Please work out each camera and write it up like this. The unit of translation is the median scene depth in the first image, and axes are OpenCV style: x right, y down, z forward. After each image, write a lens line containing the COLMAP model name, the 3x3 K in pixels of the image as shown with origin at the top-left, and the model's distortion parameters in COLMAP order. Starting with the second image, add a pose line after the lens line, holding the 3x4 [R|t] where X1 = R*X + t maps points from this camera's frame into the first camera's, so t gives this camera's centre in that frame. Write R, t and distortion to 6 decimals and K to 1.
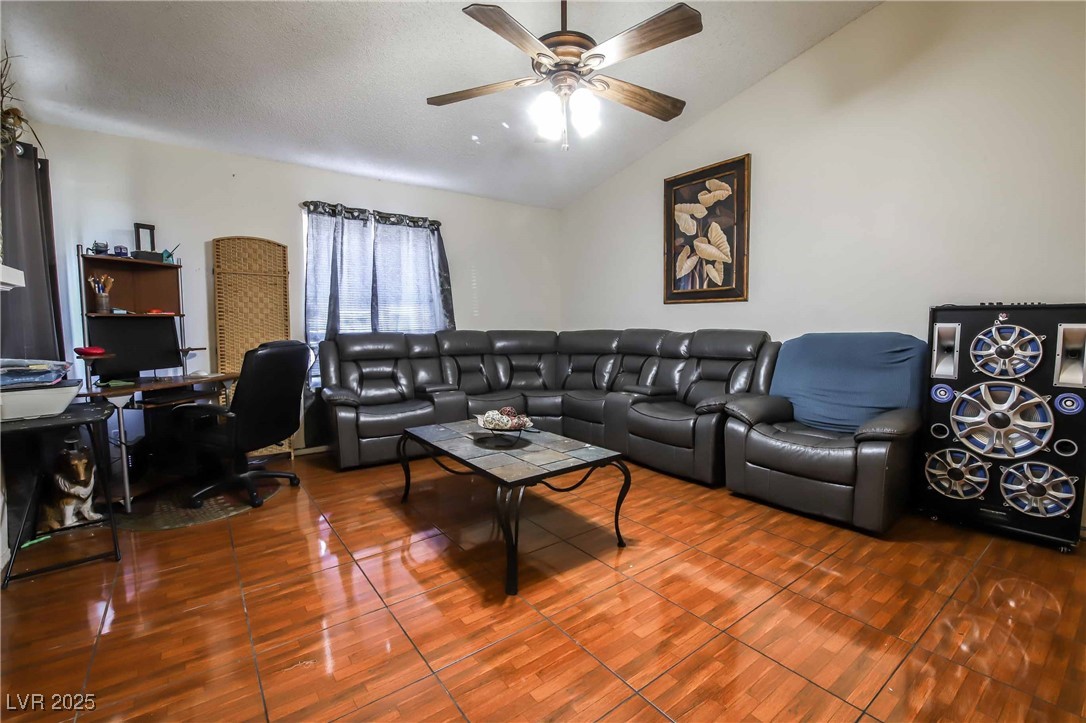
lens RADIAL K [[473.1, 0, 545.3], [0, 473.1, 360.2], [0, 0, 1]] dist [-0.004575, -0.006475]
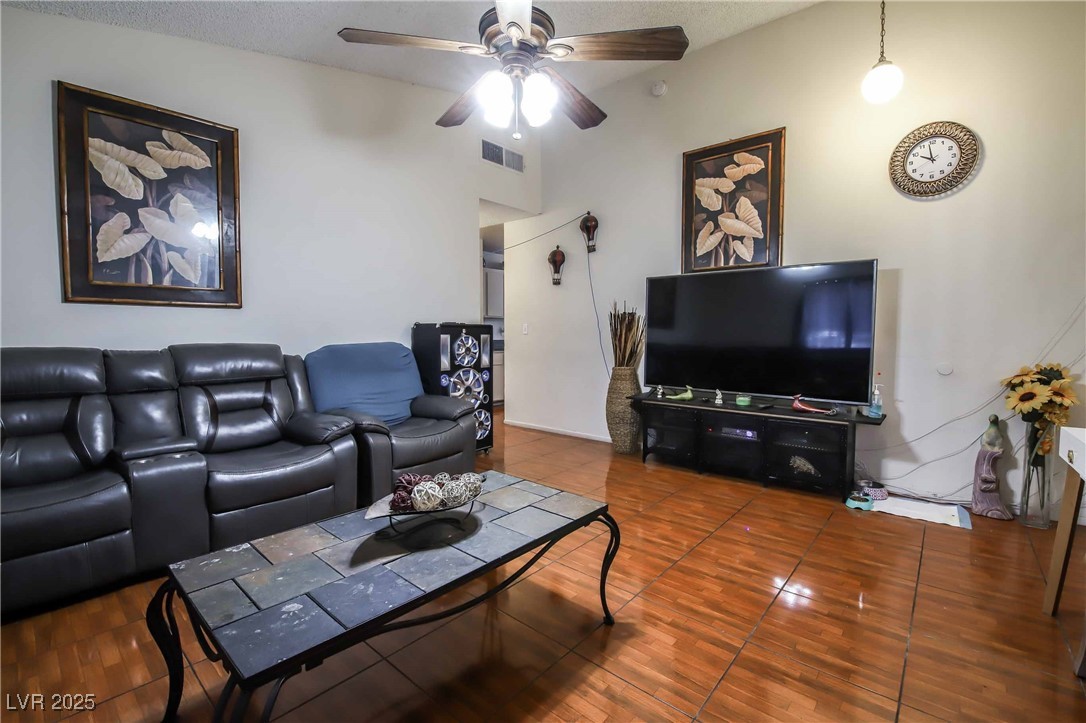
lens RADIAL K [[473.1, 0, 542.3], [0, 473.1, 360.6], [0, 0, 1]] dist [-0.004575, -0.006475]
pose [[-0.205216, -0.046846, 0.977595, -0.467575], [0.087051, 0.994021, 0.065907, -0.043347], [-0.974838, 0.098625, -0.199911, 0.650830]]
